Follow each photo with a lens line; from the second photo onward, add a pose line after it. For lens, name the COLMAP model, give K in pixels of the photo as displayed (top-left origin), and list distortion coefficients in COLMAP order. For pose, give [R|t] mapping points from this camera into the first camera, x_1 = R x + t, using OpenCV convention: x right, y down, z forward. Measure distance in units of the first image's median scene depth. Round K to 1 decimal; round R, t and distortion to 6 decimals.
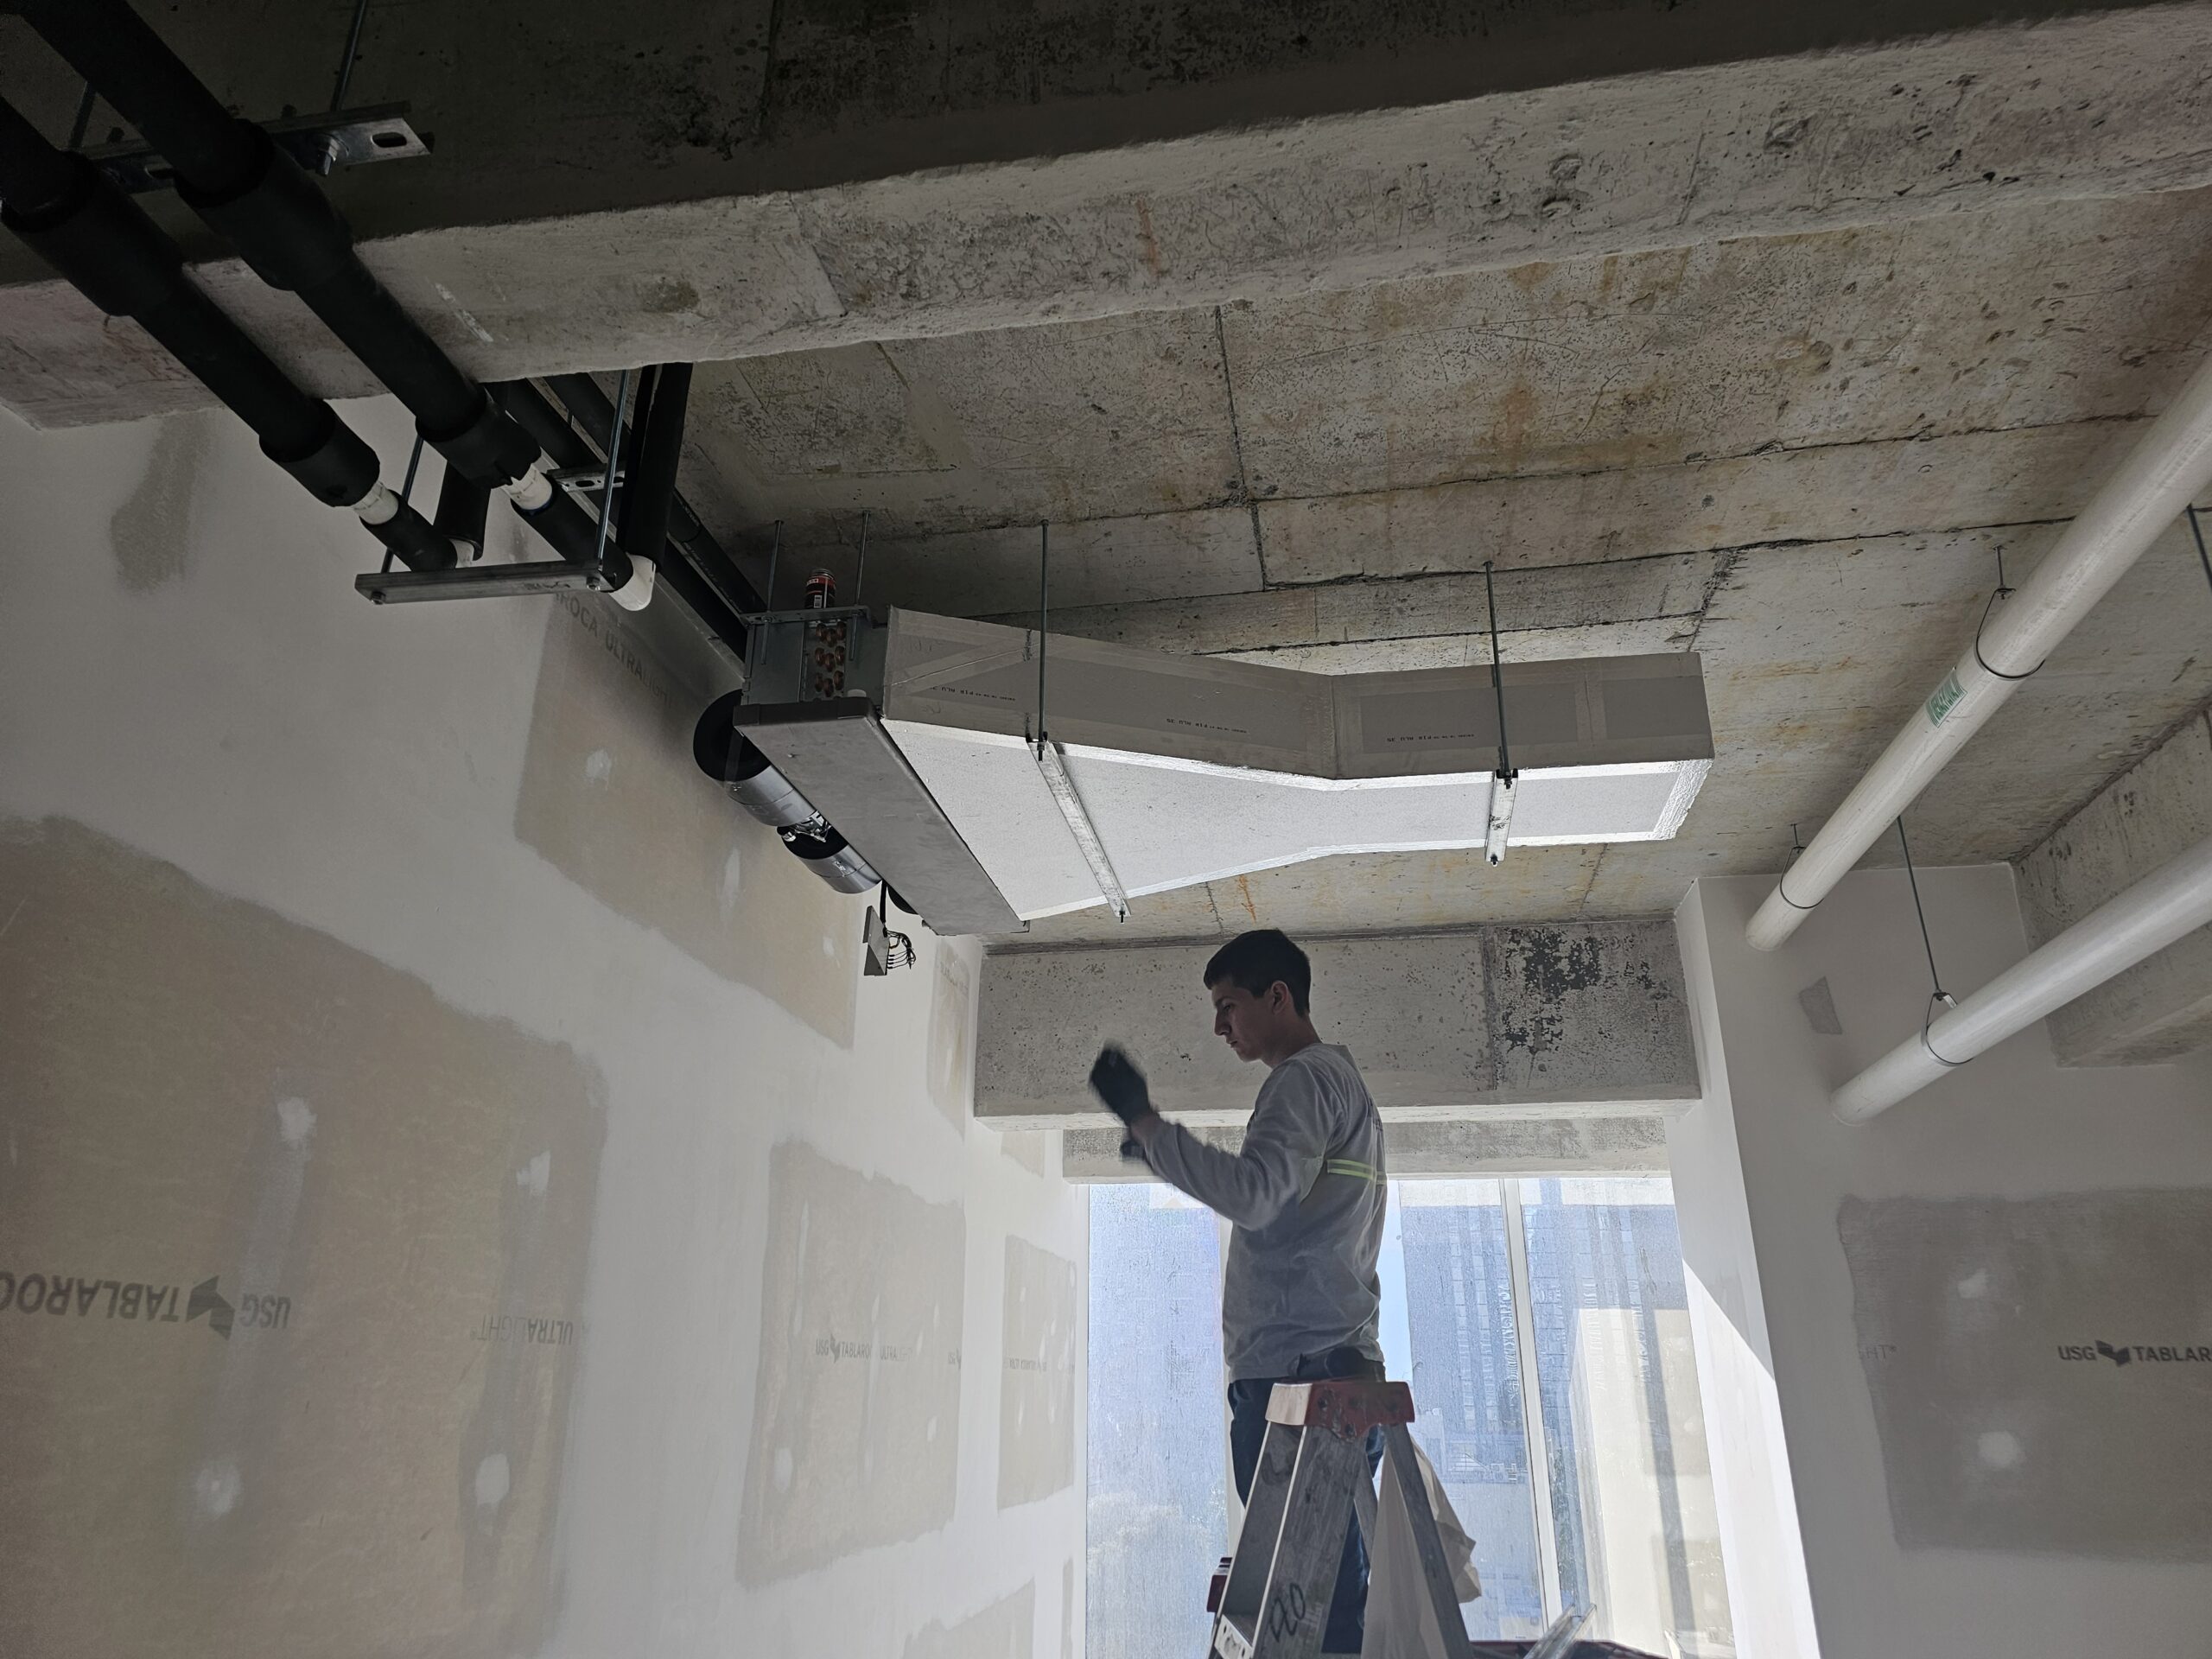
lens RADIAL K [[1471.8, 0, 1113.2], [0, 1471.8, 835.8], [0, 0, 1]] dist [0.003154, -0.002773]
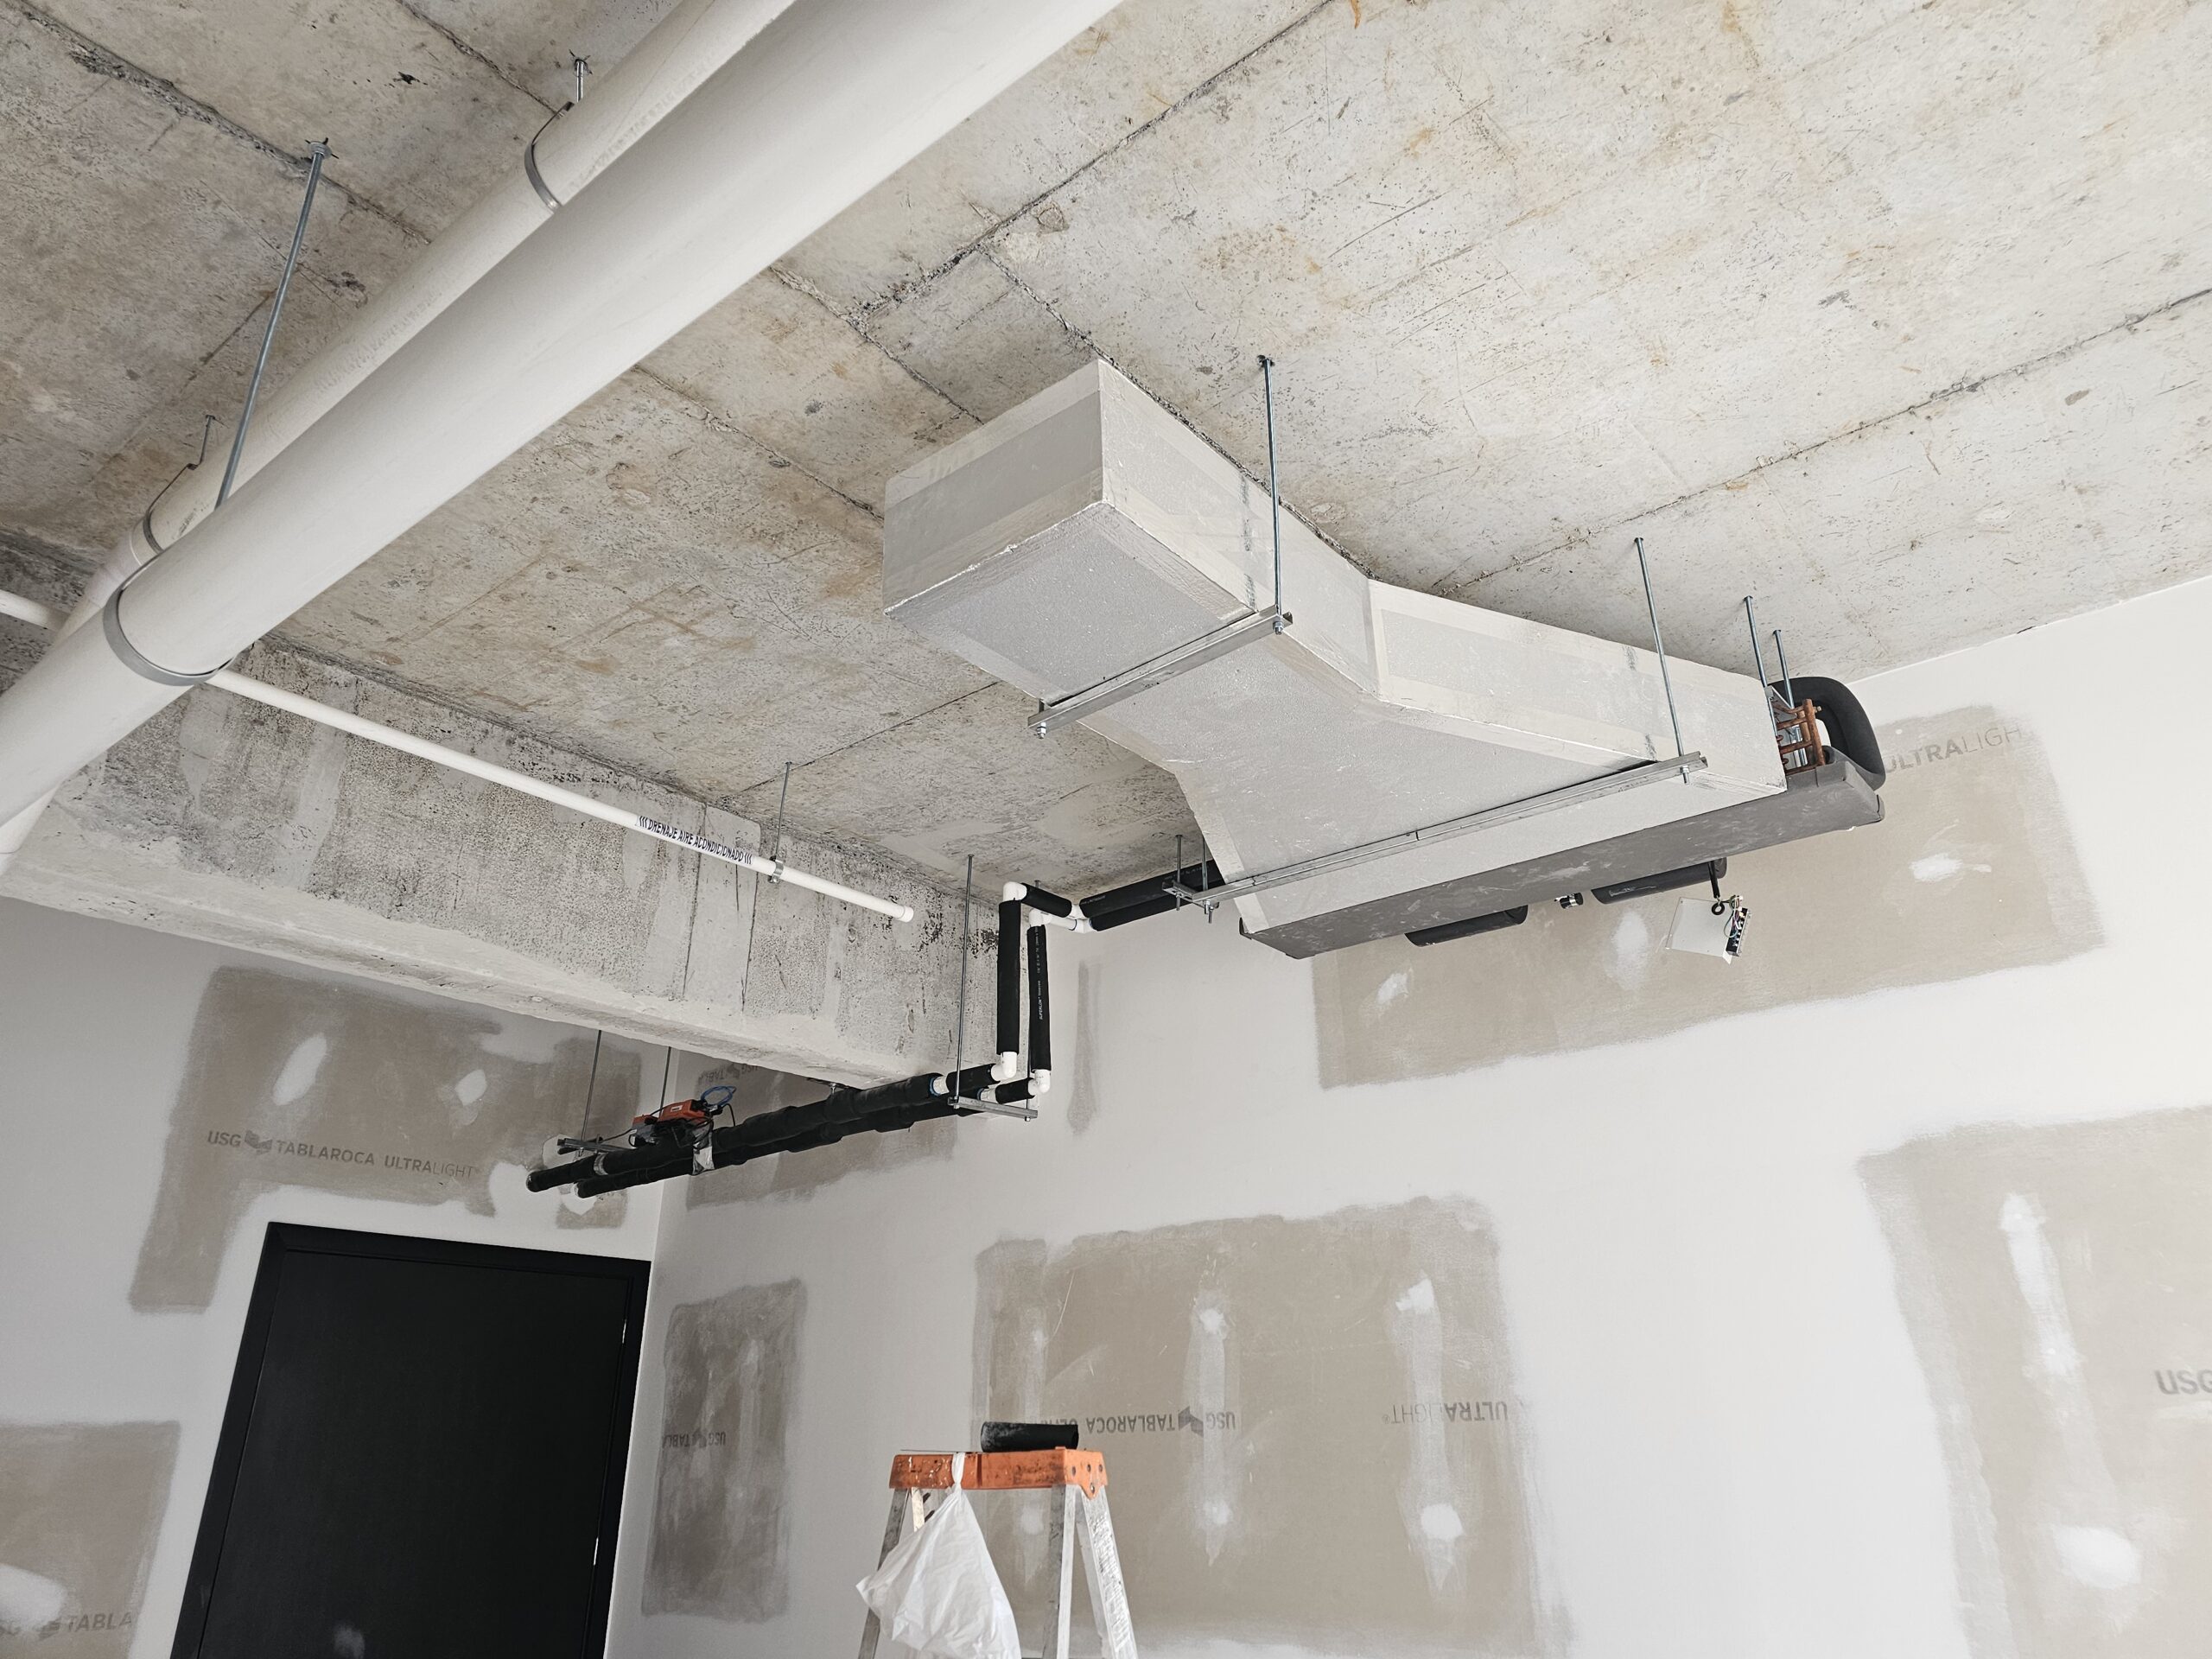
lens RADIAL K [[1471.8, 0, 1113.5], [0, 1471.8, 819.7], [0, 0, 1]] dist [0.003154, -0.002773]
pose [[-0.492244, -0.345520, -0.798944, 1.057203], [0.320215, 0.781603, -0.535312, 0.548684], [0.809418, -0.519338, -0.274099, 1.435604]]
